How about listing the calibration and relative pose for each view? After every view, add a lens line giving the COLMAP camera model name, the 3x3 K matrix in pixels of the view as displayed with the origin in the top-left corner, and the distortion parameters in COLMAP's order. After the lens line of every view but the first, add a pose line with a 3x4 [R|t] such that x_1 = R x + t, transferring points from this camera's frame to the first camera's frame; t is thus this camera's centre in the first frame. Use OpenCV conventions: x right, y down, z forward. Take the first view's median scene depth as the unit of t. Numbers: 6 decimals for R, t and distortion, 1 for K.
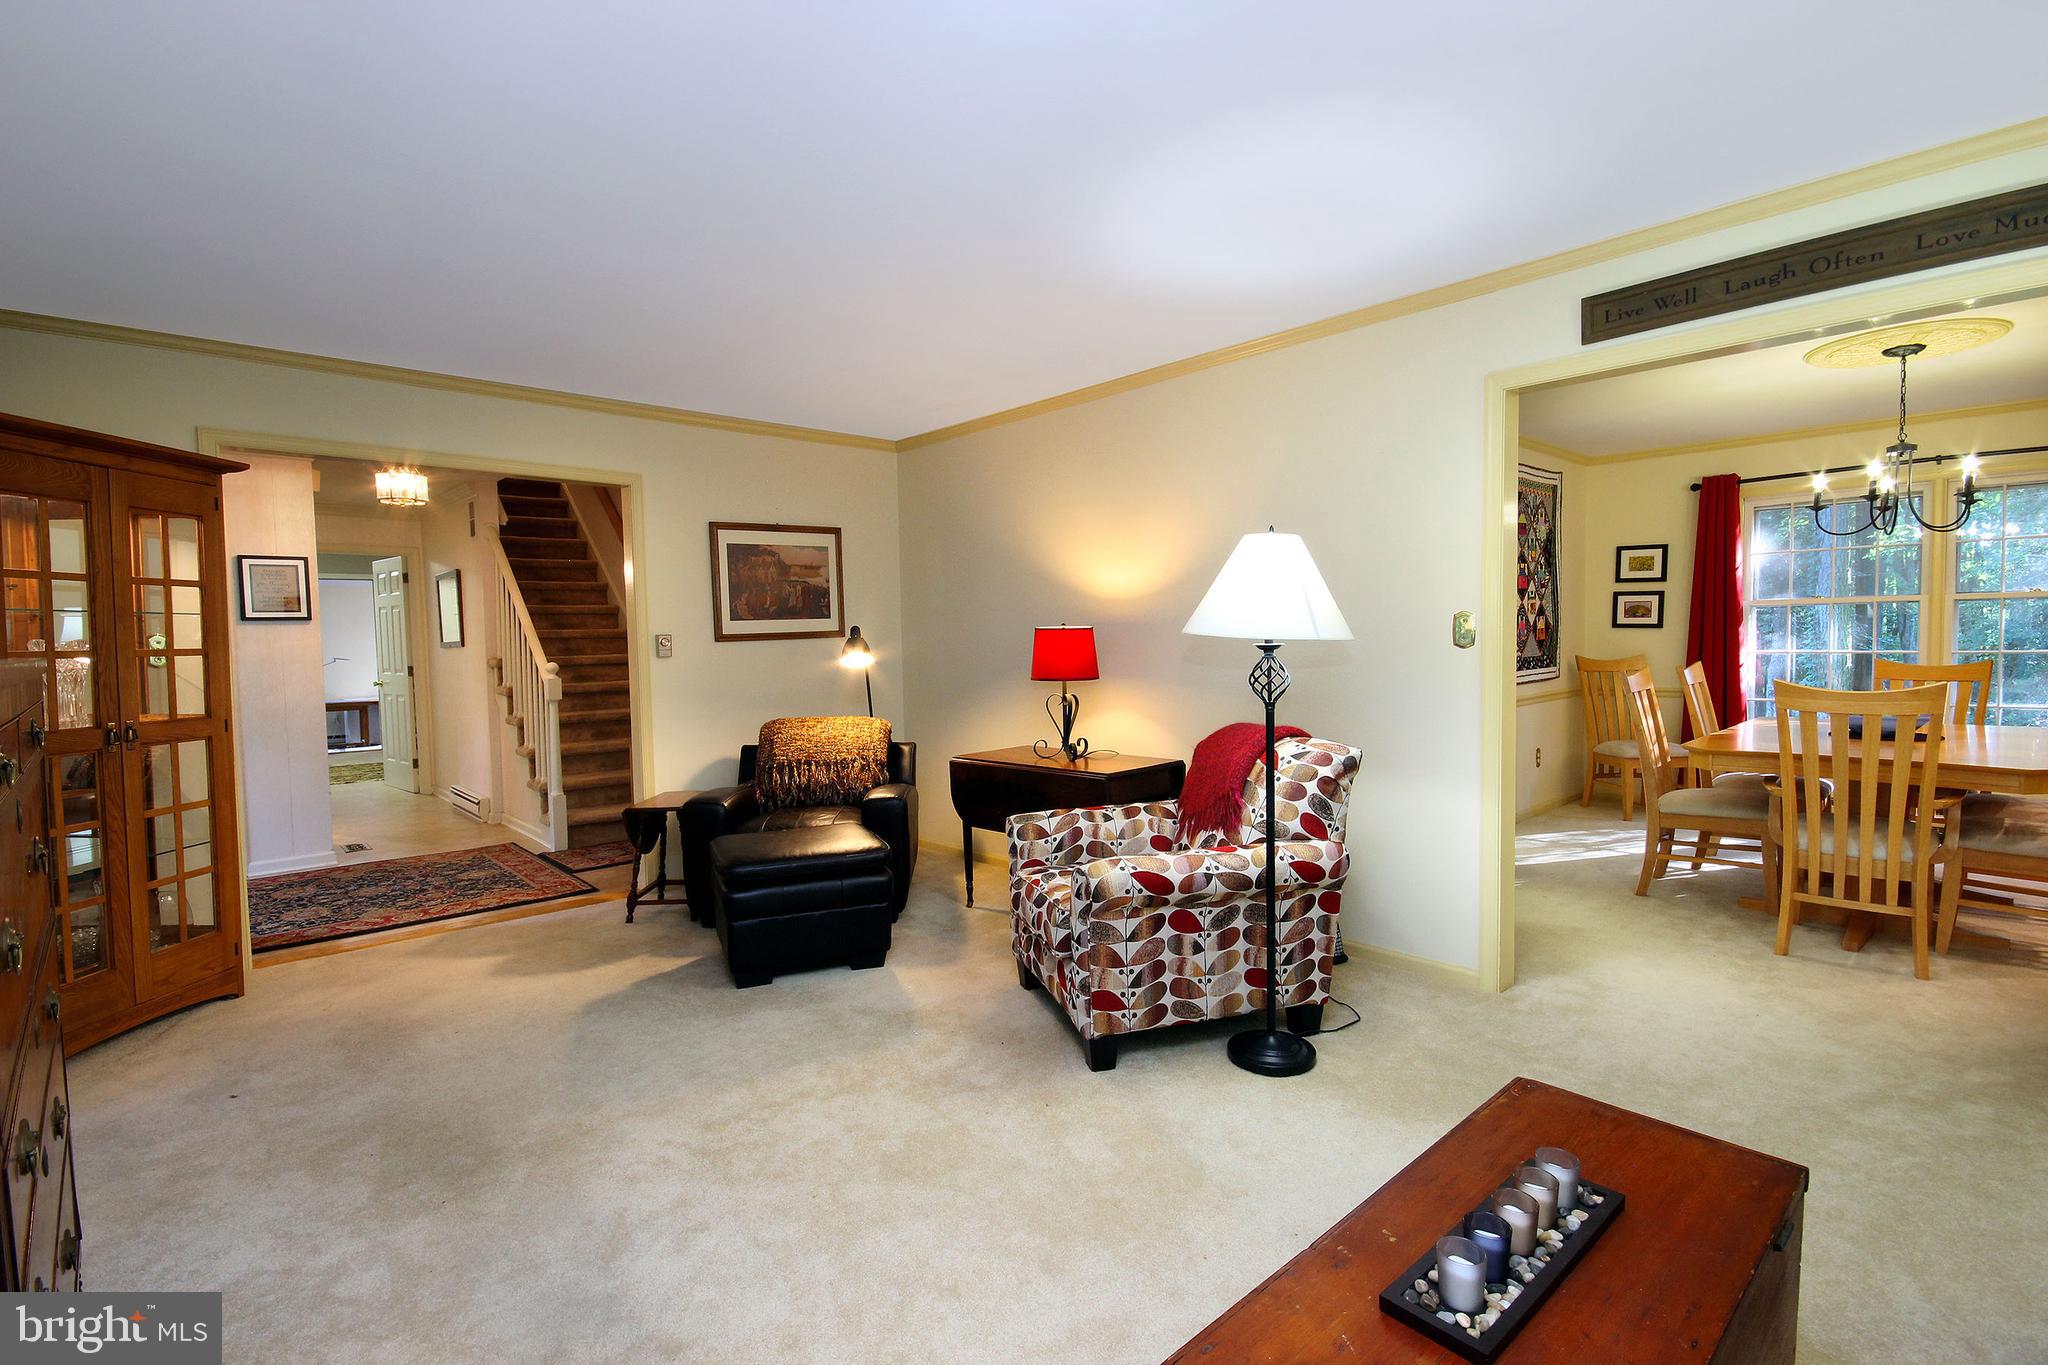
lens RADIAL K [[961.3, 0, 1013.1], [0, 961.3, 685.6], [0, 0, 1]] dist [0.024996, -0.024965]
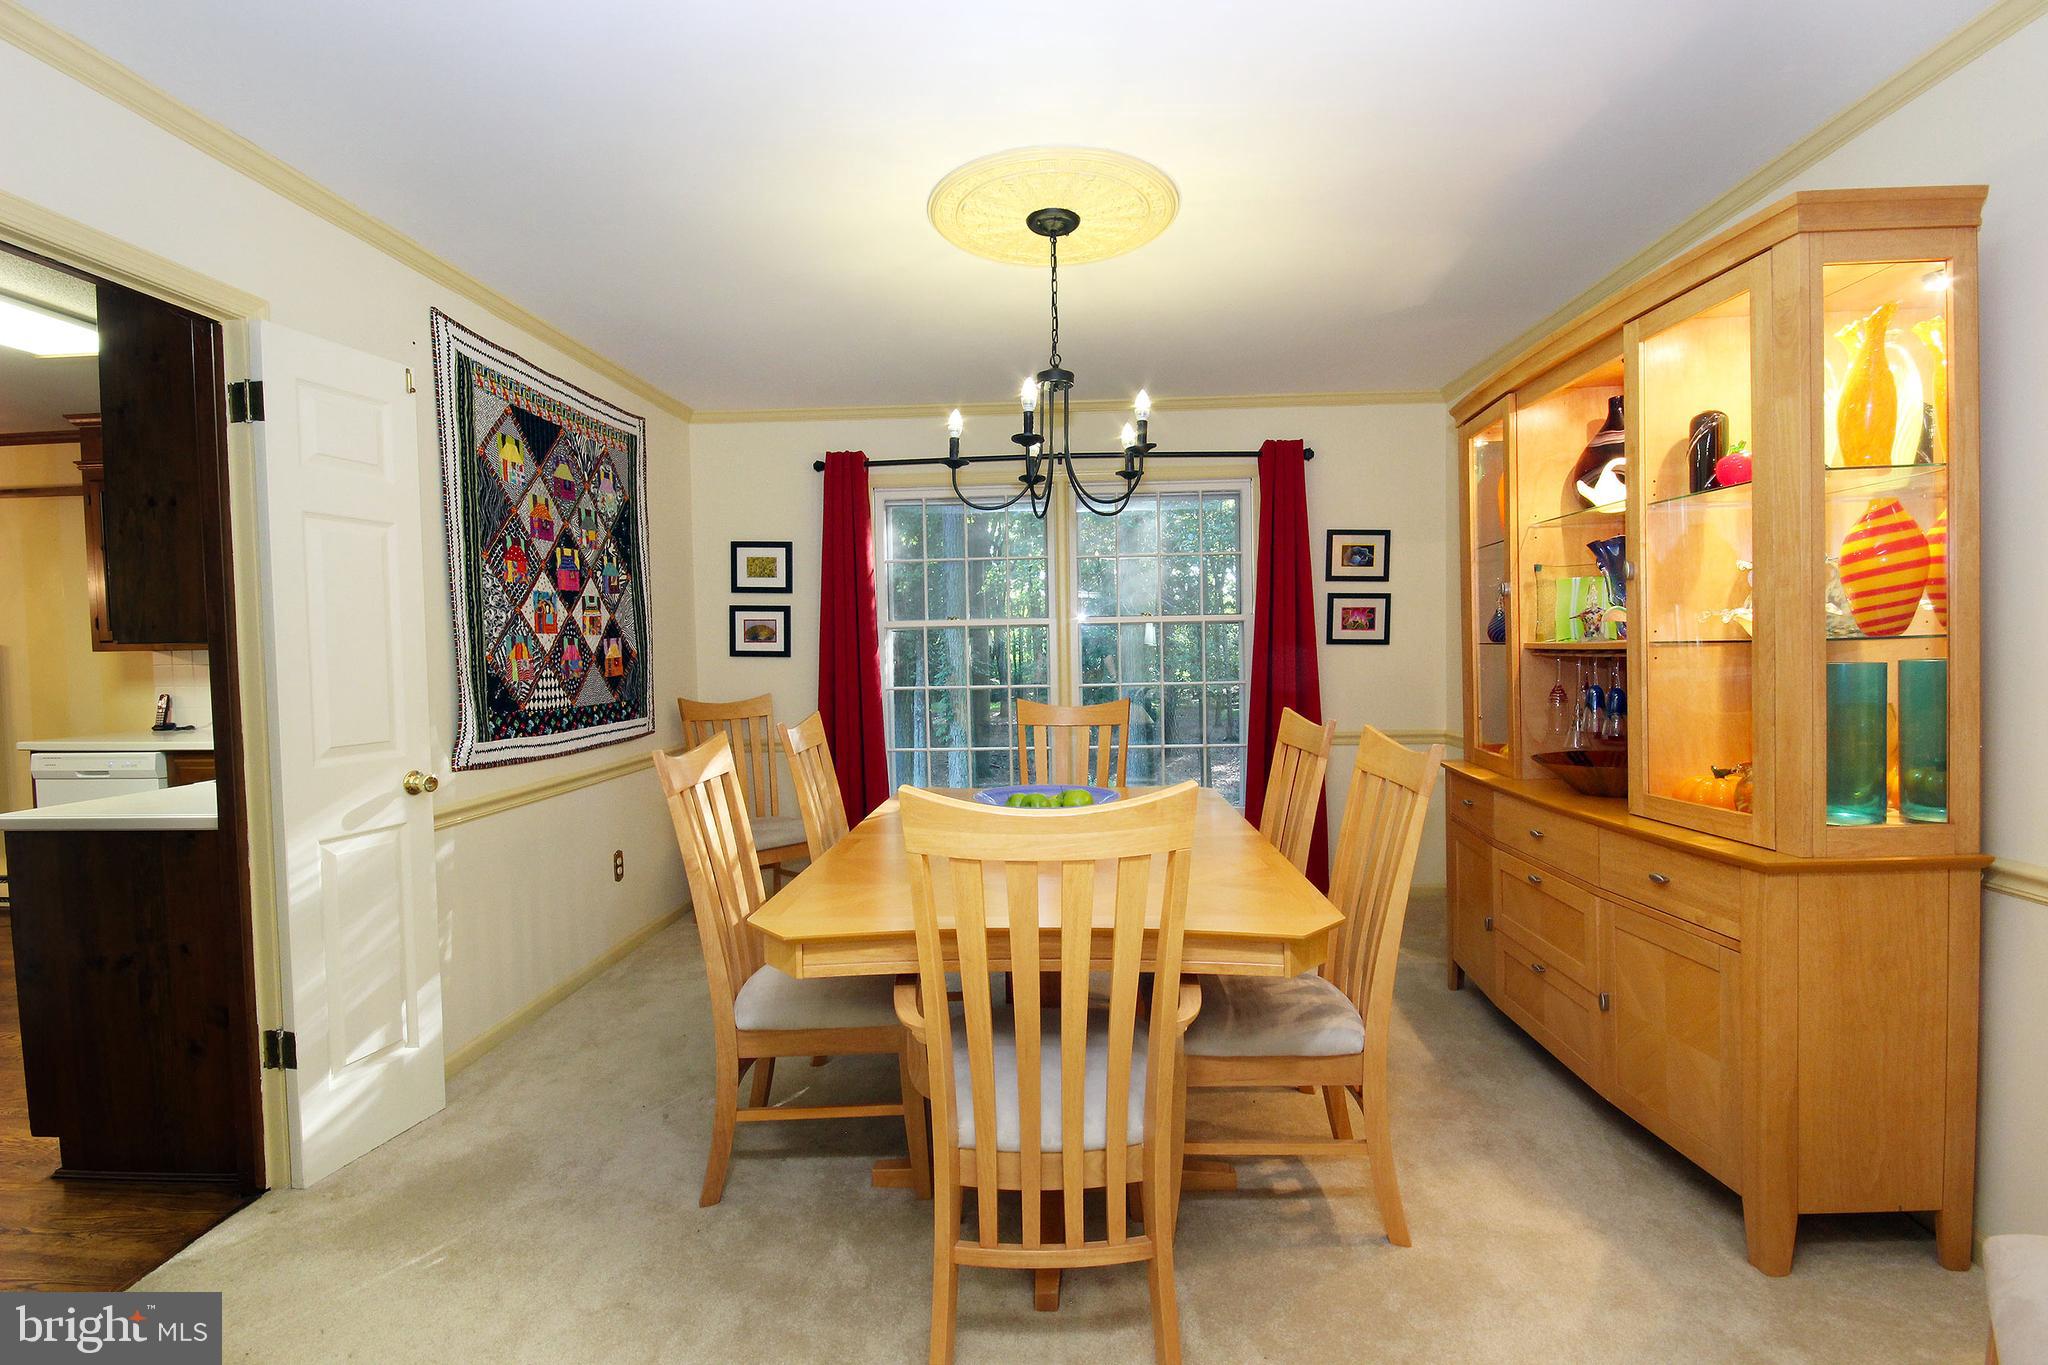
lens RADIAL K [[961.3, 0, 1013.1], [0, 961.3, 685.6], [0, 0, 1]] dist [0.024996, -0.024965]
pose [[0.723188, -0.022261, 0.690293, 0.302053], [0.041285, 0.999087, -0.011032, -0.023880], [-0.689416, 0.036477, 0.723446, 0.373547]]
